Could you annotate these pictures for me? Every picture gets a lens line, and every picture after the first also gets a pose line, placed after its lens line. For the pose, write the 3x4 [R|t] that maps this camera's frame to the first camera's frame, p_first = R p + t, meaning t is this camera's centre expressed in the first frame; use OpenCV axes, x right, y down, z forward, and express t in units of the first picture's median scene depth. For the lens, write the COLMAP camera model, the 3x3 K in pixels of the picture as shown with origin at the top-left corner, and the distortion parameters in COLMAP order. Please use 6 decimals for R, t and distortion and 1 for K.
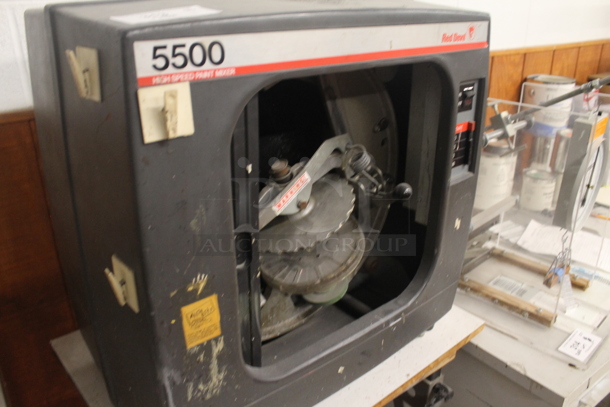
lens RADIAL K [[513.8, 0, 305.0], [0, 513.8, 203.5], [0, 0, 1]] dist [-0.161249, 0.133479]
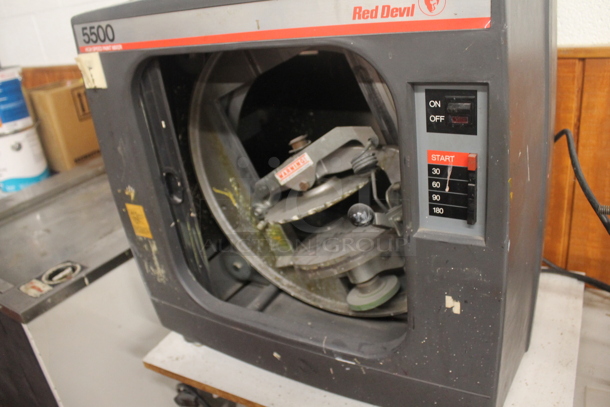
lens RADIAL K [[513.8, 0, 305.0], [0, 513.8, 203.5], [0, 0, 1]] dist [-0.161249, 0.133479]
pose [[0.322570, 0.361220, -0.874911, 1.204592], [-0.248808, 0.924173, 0.289826, -0.348130], [0.913260, 0.124196, 0.387985, 0.900552]]
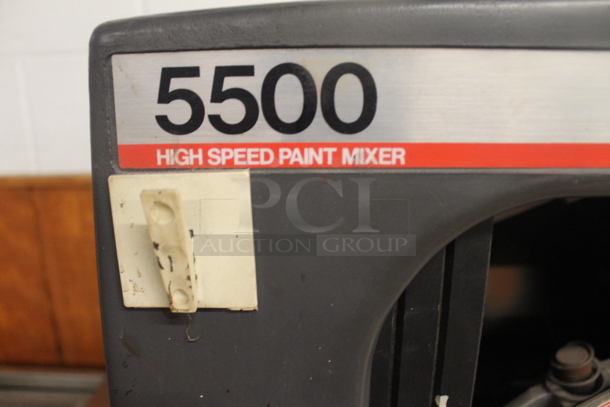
lens RADIAL K [[513.8, 0, 305.0], [0, 513.8, 203.5], [0, 0, 1]] dist [-0.161249, 0.133479]
pose [[0.755448, 0.151730, -0.637398, 0.029770], [-0.241802, 0.968709, -0.055988, -0.178676], [0.608958, 0.196421, 0.768498, 0.645232]]
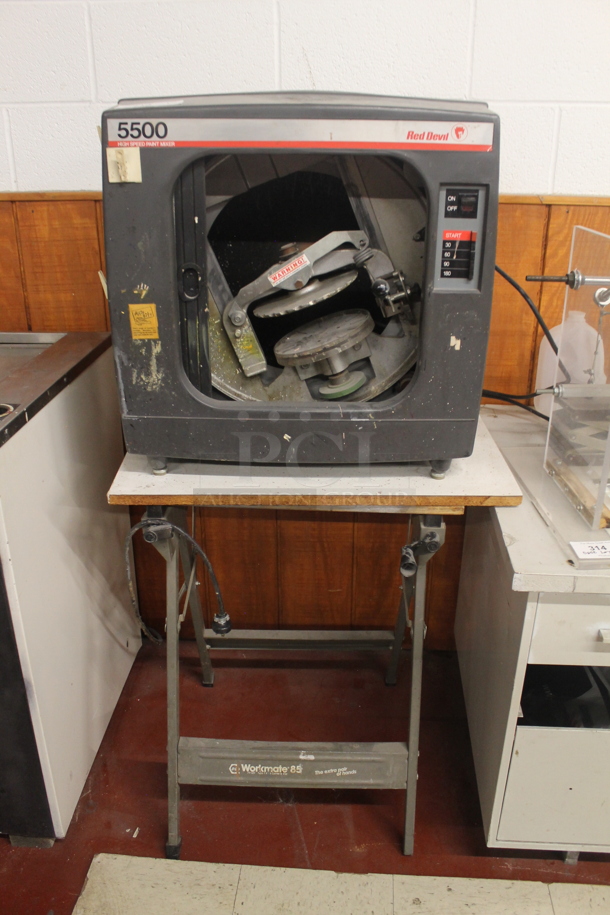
lens RADIAL K [[770.6, 0, 317.6], [0, 770.6, 460.8], [0, 0, 1]] dist [-0.161249, 0.133479]
pose [[0.763176, 0.276007, -0.584279, 1.572758], [-0.263122, 0.958570, 0.109132, 0.255506], [0.590194, 0.070450, 0.804182, -0.411148]]
